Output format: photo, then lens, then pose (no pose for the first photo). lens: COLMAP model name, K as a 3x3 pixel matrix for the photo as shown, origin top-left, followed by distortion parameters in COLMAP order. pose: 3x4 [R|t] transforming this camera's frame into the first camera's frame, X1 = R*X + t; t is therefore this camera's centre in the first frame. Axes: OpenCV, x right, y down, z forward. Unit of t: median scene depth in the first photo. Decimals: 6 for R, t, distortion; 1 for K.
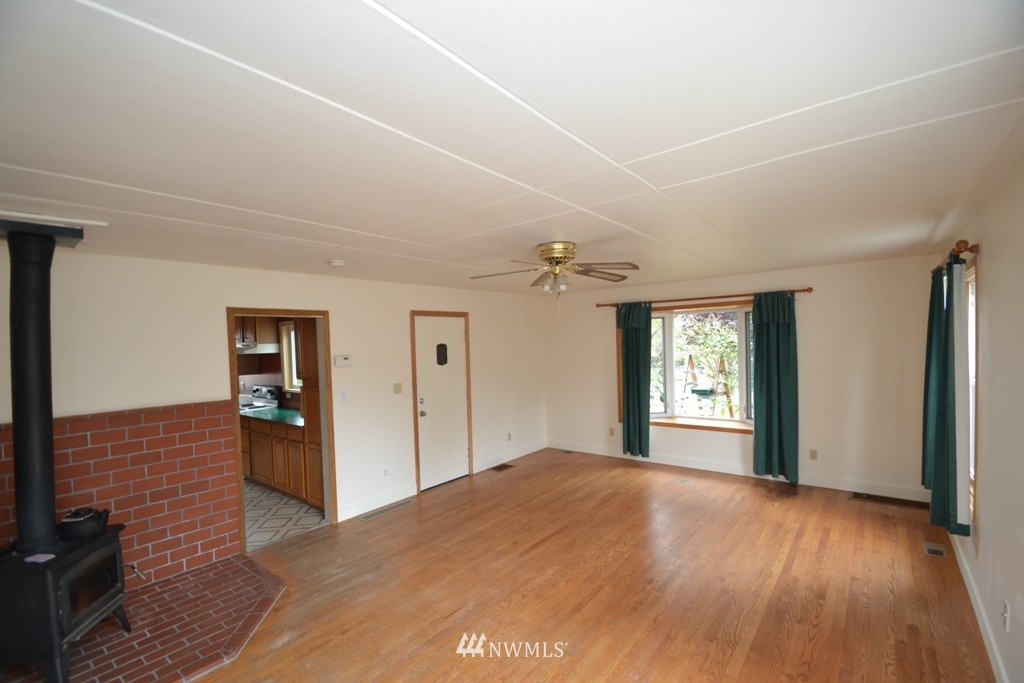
lens RADIAL K [[456.4, 0, 511.4], [0, 456.4, 357.9], [0, 0, 1]] dist [0.013306, -0.018727]
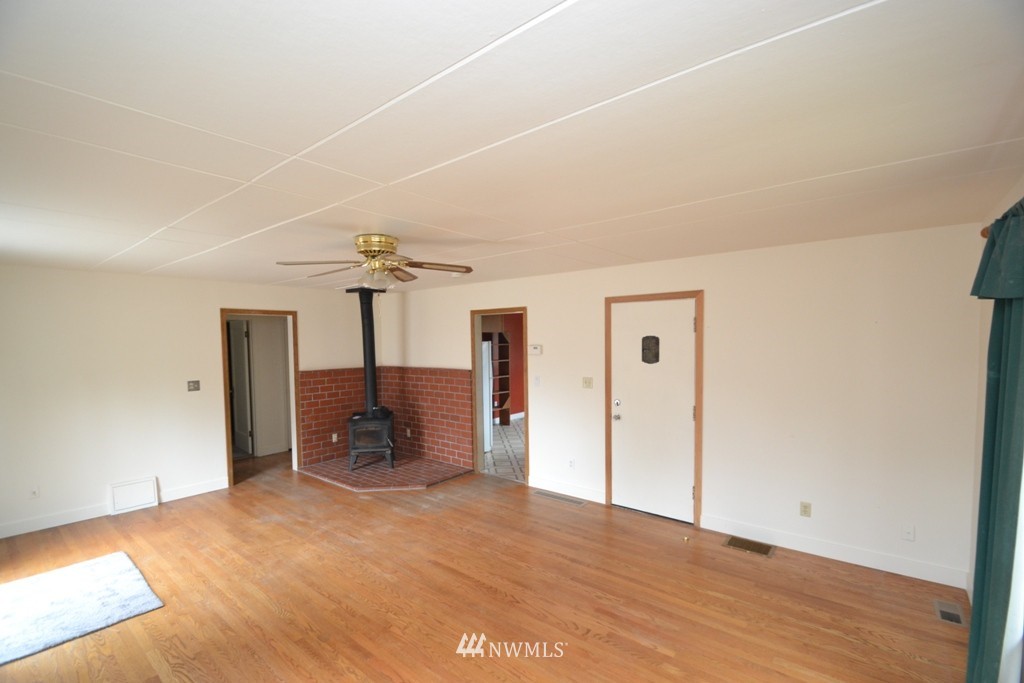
lens RADIAL K [[456.4, 0, 511.4], [0, 456.4, 357.9], [0, 0, 1]] dist [0.013306, -0.018727]
pose [[-0.013944, 0.075631, -0.997038, 0.870865], [-0.021380, 0.996885, 0.075919, -0.066396], [0.999674, 0.022375, -0.012284, 1.077999]]
